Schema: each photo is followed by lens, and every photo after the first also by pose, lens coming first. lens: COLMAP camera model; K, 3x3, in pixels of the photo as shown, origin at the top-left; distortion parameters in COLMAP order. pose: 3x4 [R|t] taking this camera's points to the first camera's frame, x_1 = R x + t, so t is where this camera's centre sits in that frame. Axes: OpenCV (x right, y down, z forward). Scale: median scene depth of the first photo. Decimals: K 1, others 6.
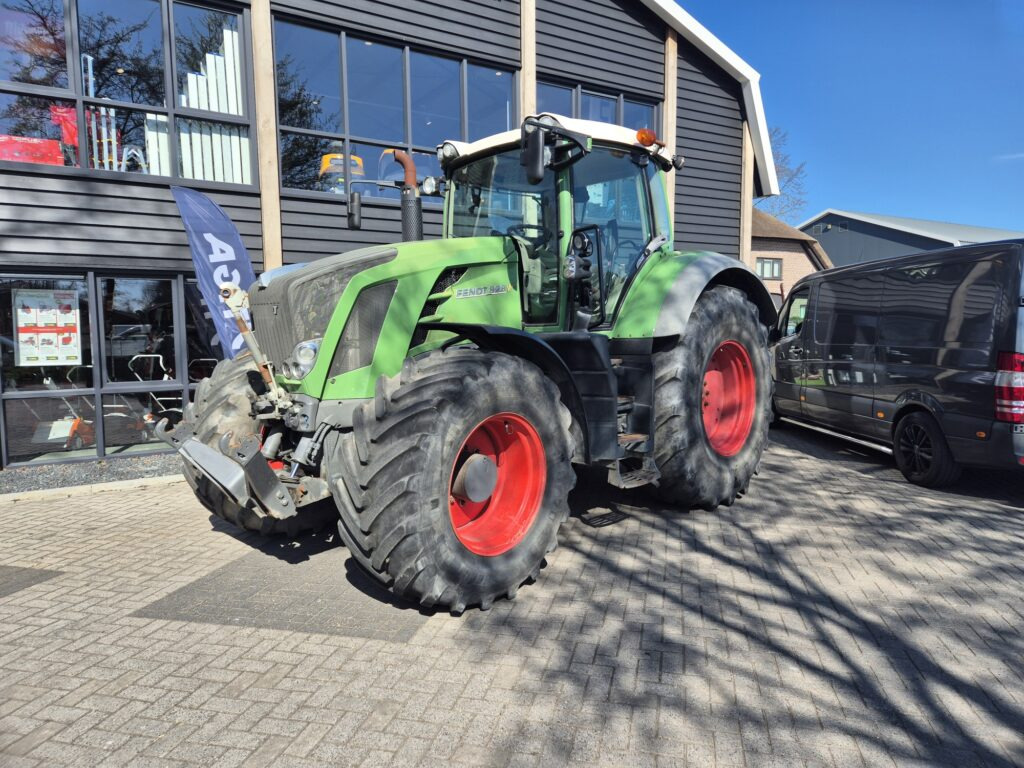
lens RADIAL K [[681.4, 0, 512.0], [0, 681.4, 384.0], [0, 0, 1]] dist [0.081751, -0.060013]
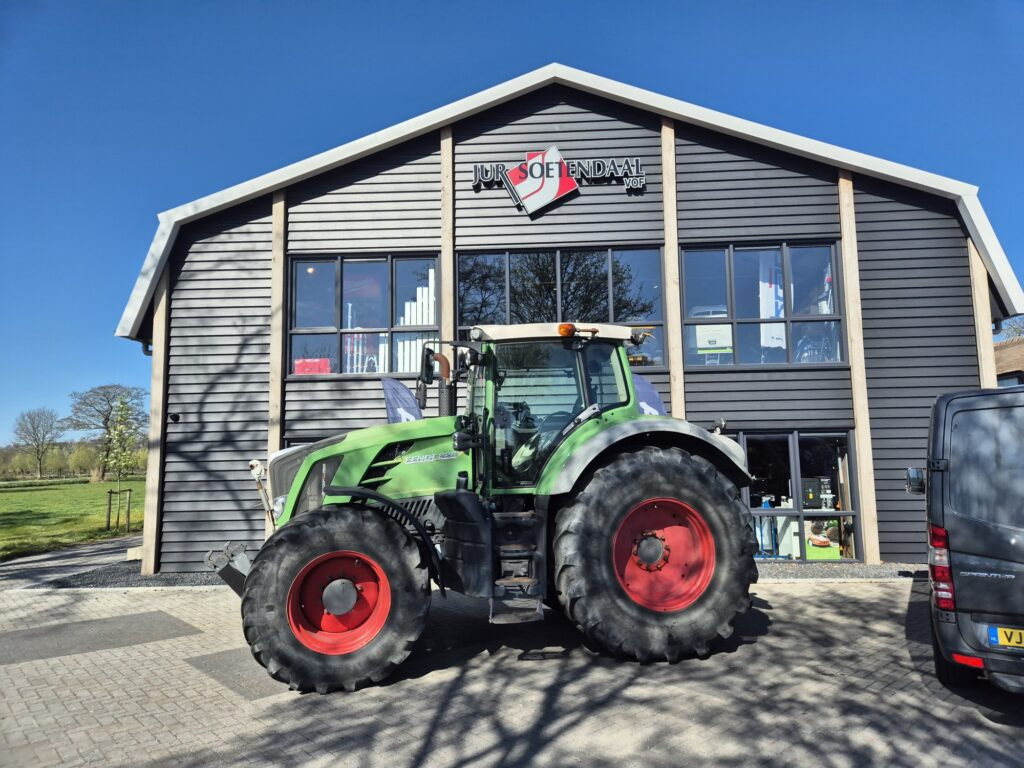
lens RADIAL K [[681.4, 0, 512.0], [0, 681.4, 384.0], [0, 0, 1]] dist [0.081751, -0.060013]
pose [[0.824923, -0.067539, -0.561196, 0.931698], [-0.038314, 0.983871, -0.174727, -0.053786], [0.563945, 0.165638, 0.809030, -0.033348]]
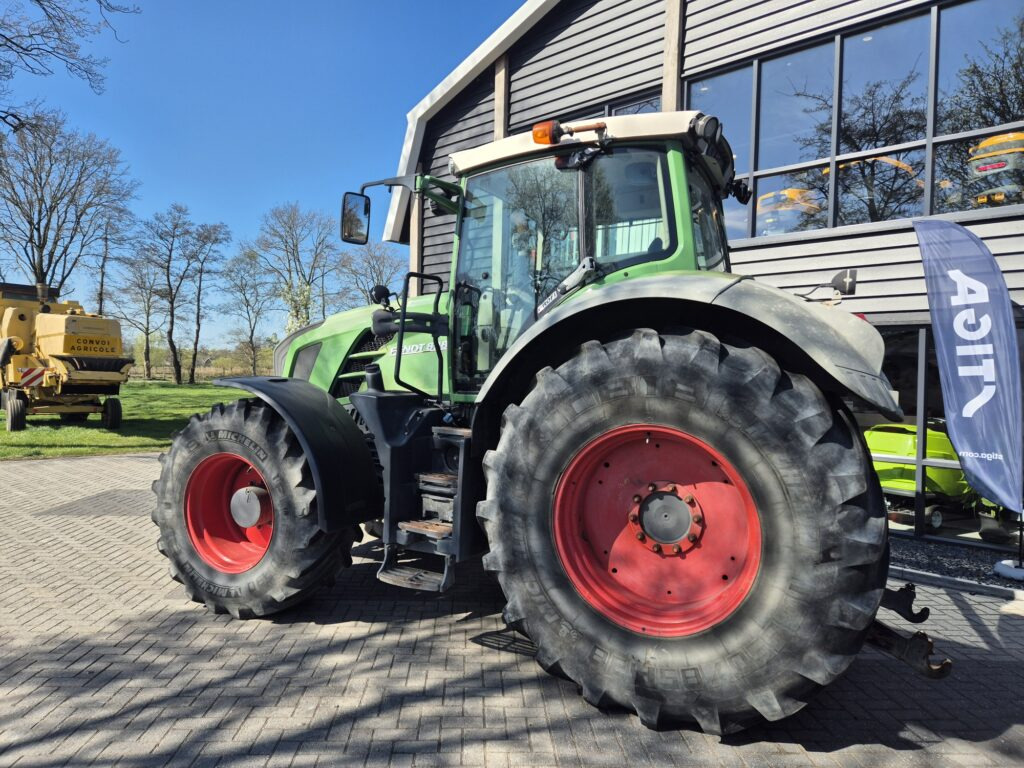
lens RADIAL K [[673.7, 0, 494.8], [0, 673.7, 382.5], [0, 0, 1]] dist [0.082621, -0.063246]
pose [[0.269515, 0.030058, -0.962527, 1.031930], [-0.107538, 0.994200, 0.000936, -0.107677], [0.956973, 0.103256, 0.271184, 0.913135]]
